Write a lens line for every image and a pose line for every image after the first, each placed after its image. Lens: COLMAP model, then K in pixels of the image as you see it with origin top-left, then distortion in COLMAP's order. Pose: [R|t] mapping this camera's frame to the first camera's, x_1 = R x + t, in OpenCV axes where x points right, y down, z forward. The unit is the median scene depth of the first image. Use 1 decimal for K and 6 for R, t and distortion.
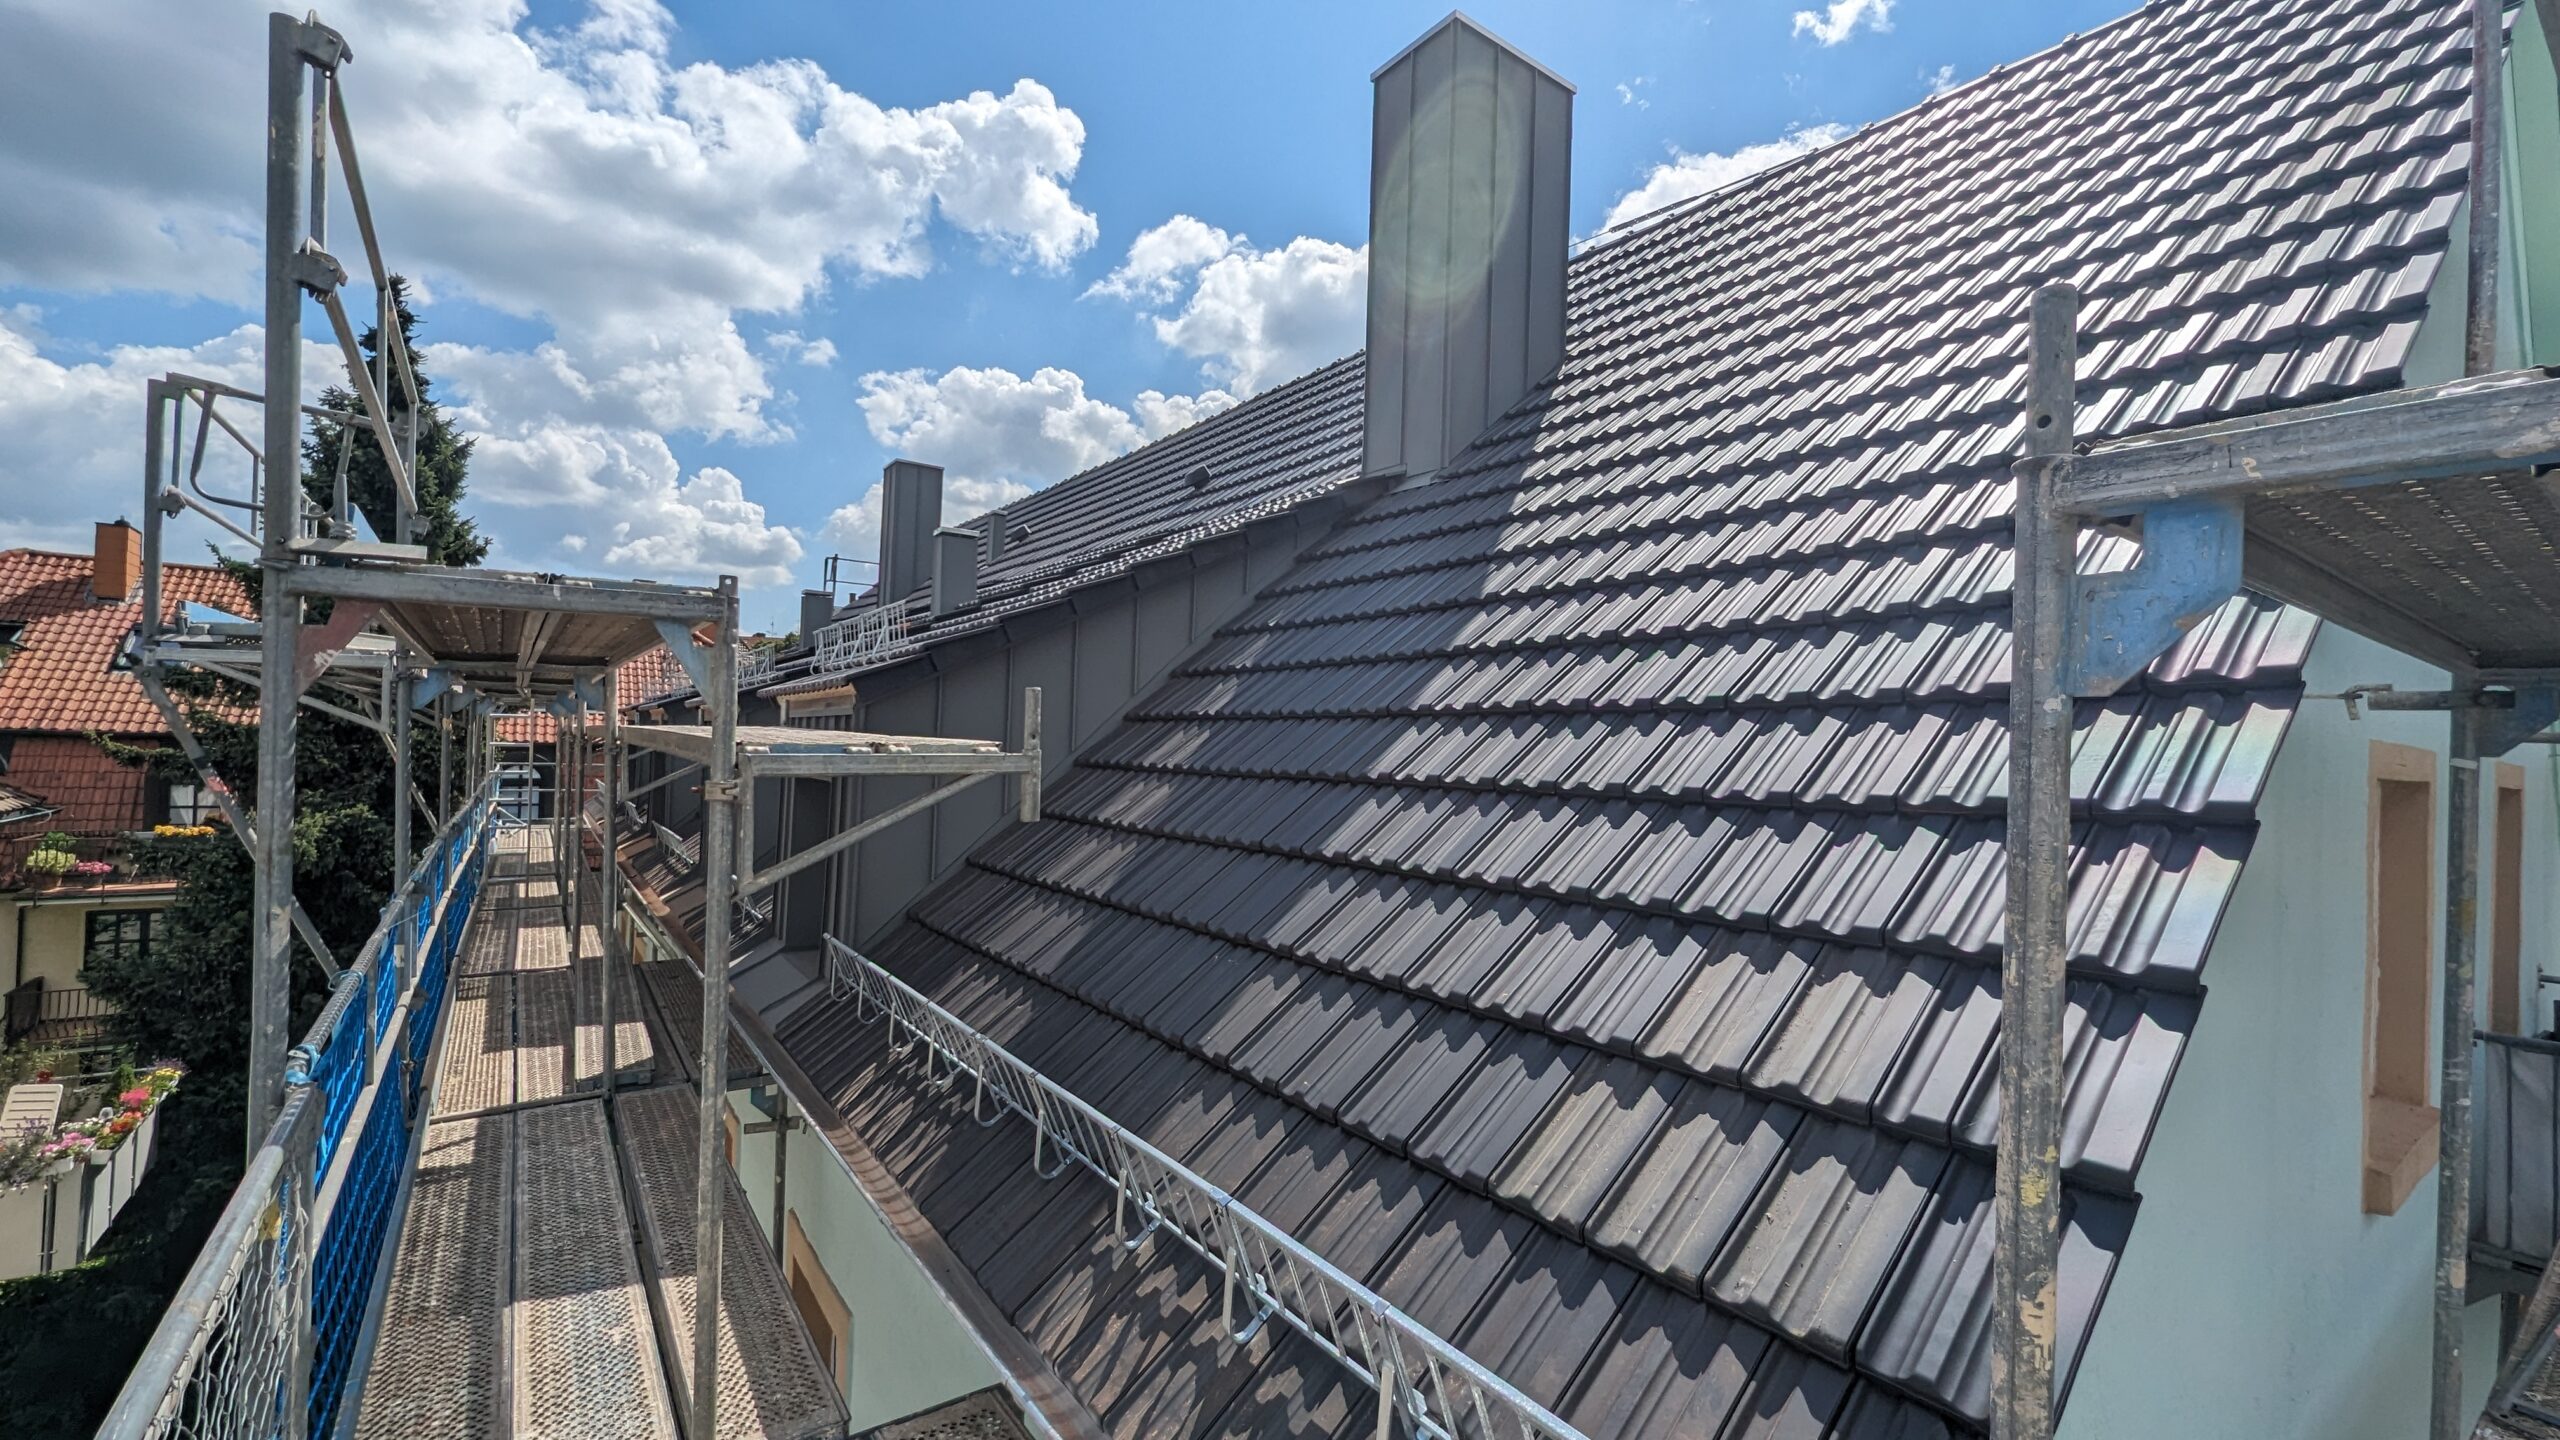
lens RADIAL K [[1024.4, 0, 1280.0], [0, 1024.4, 720.0], [0, 0, 1]] dist [-0.000006, -0.000049]
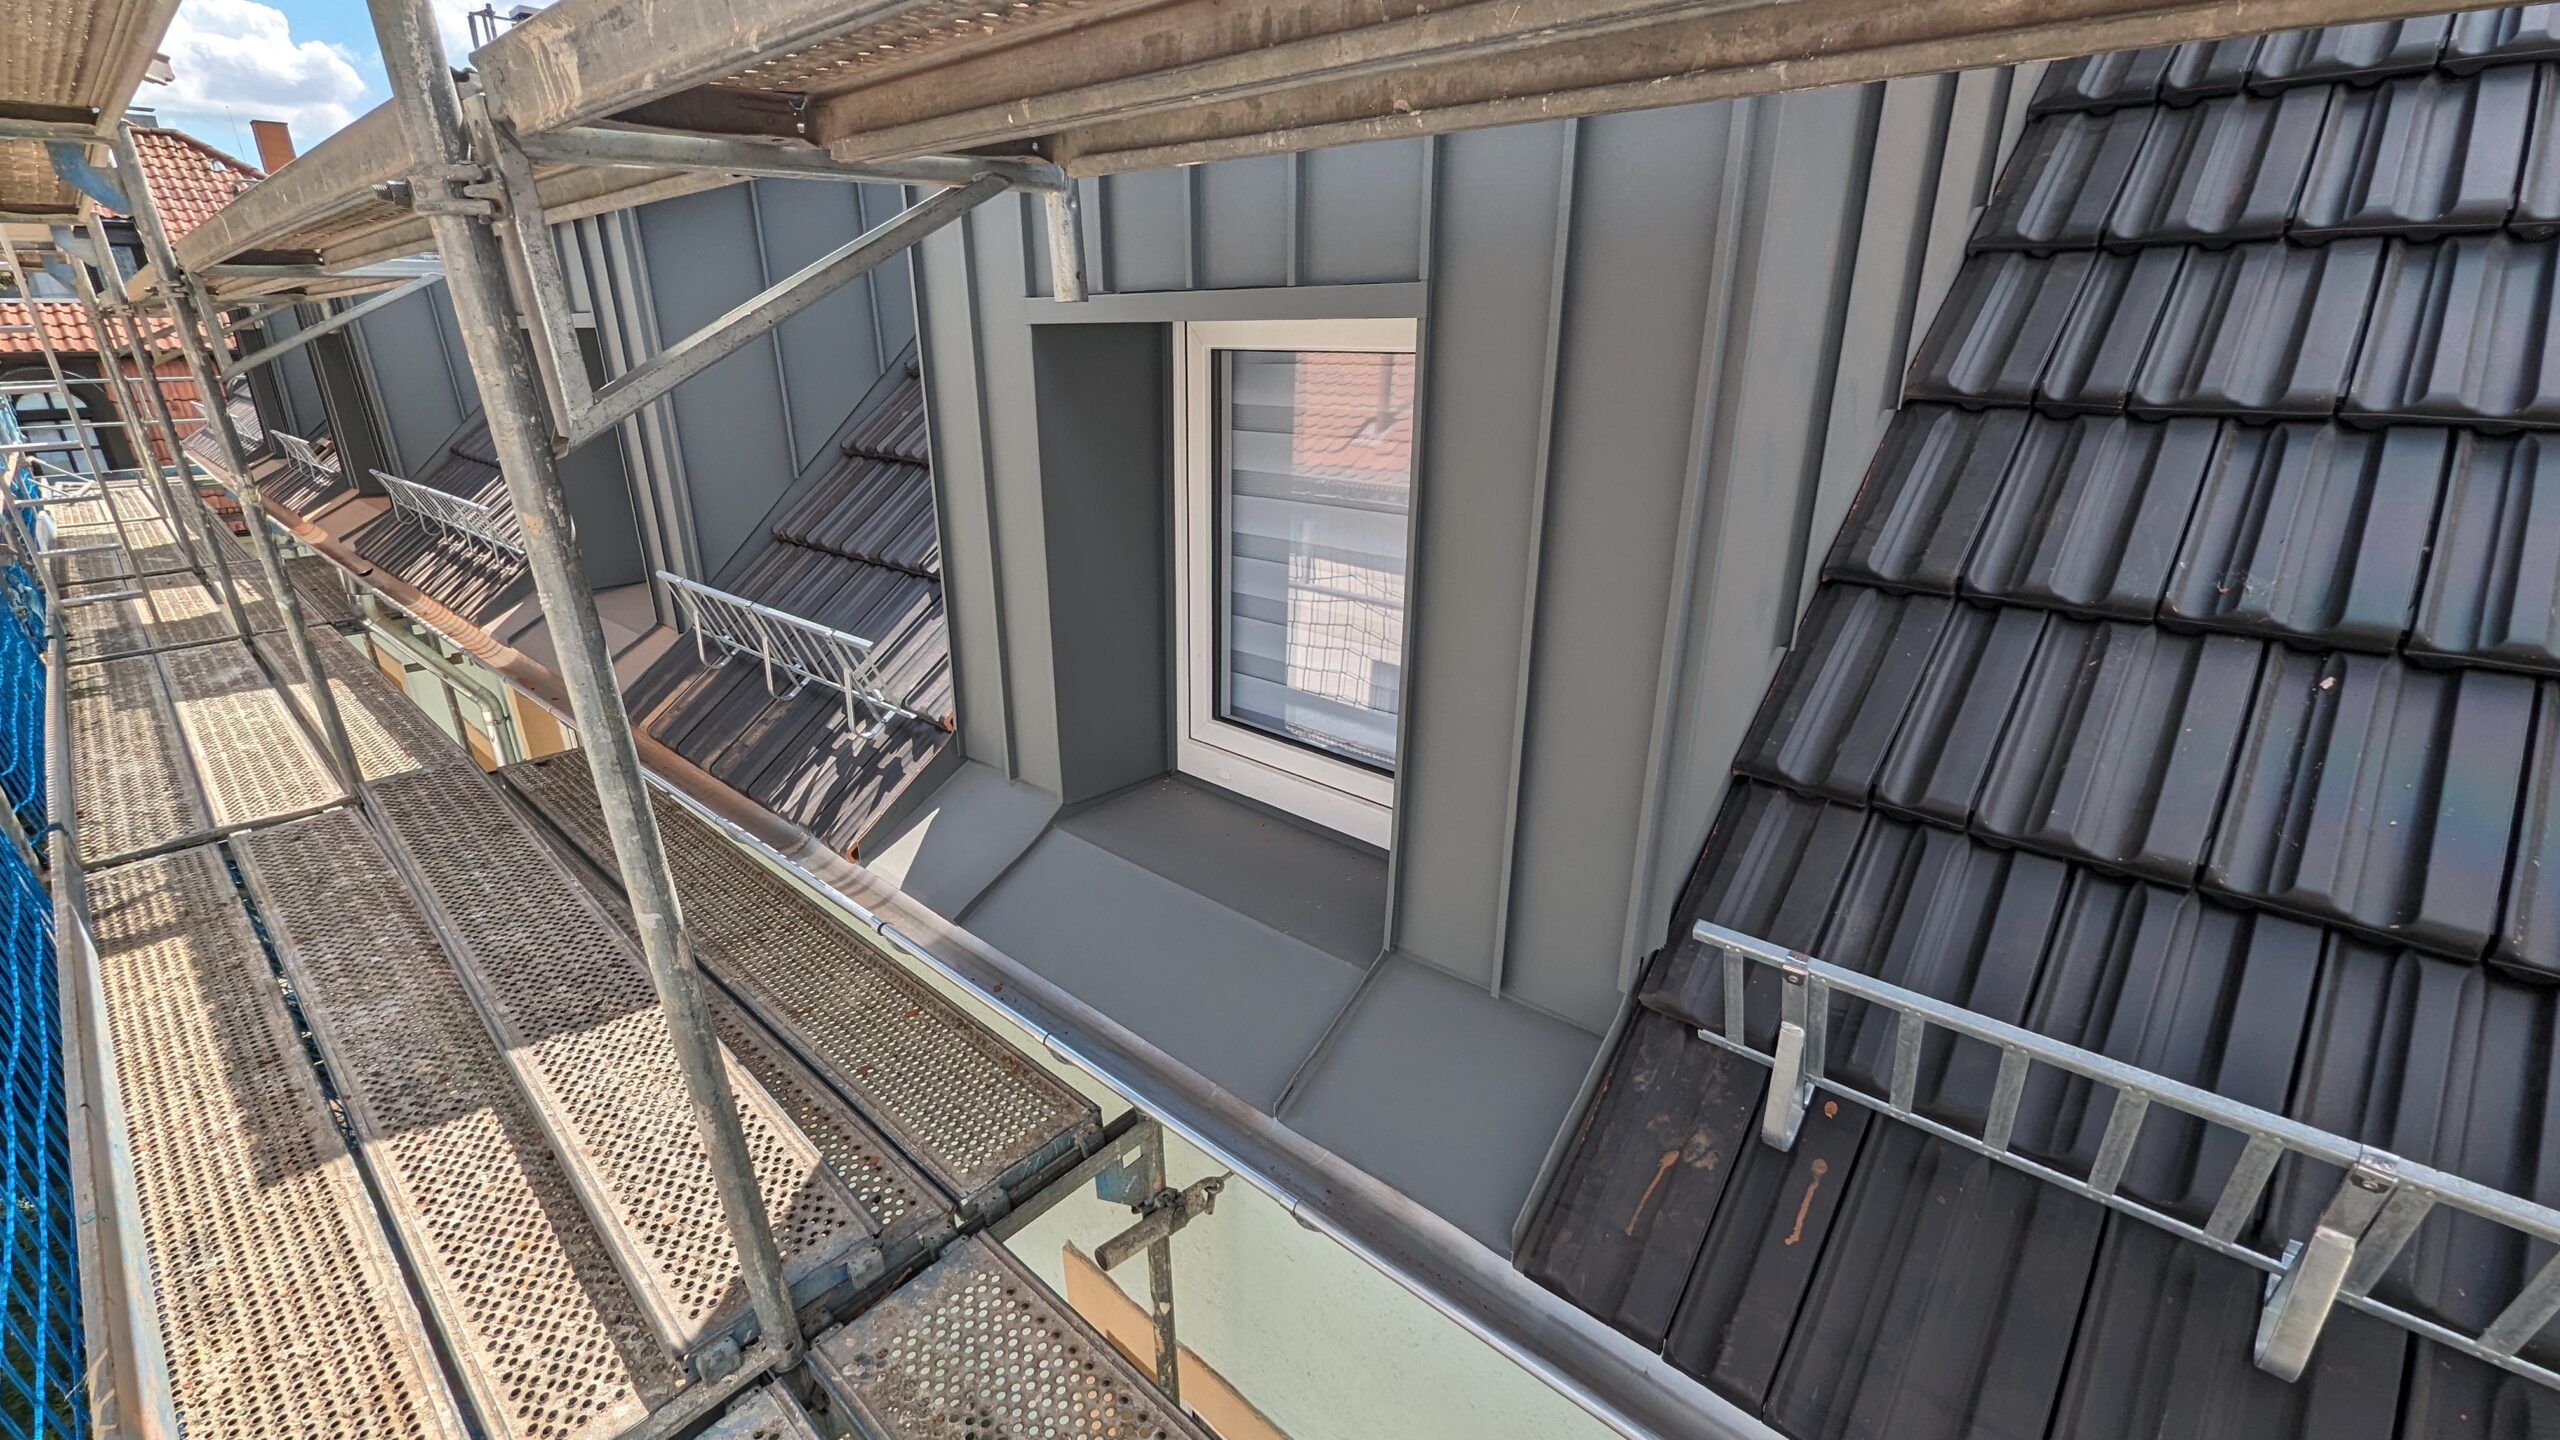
lens RADIAL K [[1090.3, 0, 1280.0], [0, 1090.3, 720.0], [0, 0, 1]] dist [-0.000800, -0.000212]
pose [[0.981293, -0.094039, 0.167992, -0.357123], [0.027448, 0.932010, 0.361391, 0.039854], [-0.190555, -0.350019, 0.917156, 0.477956]]
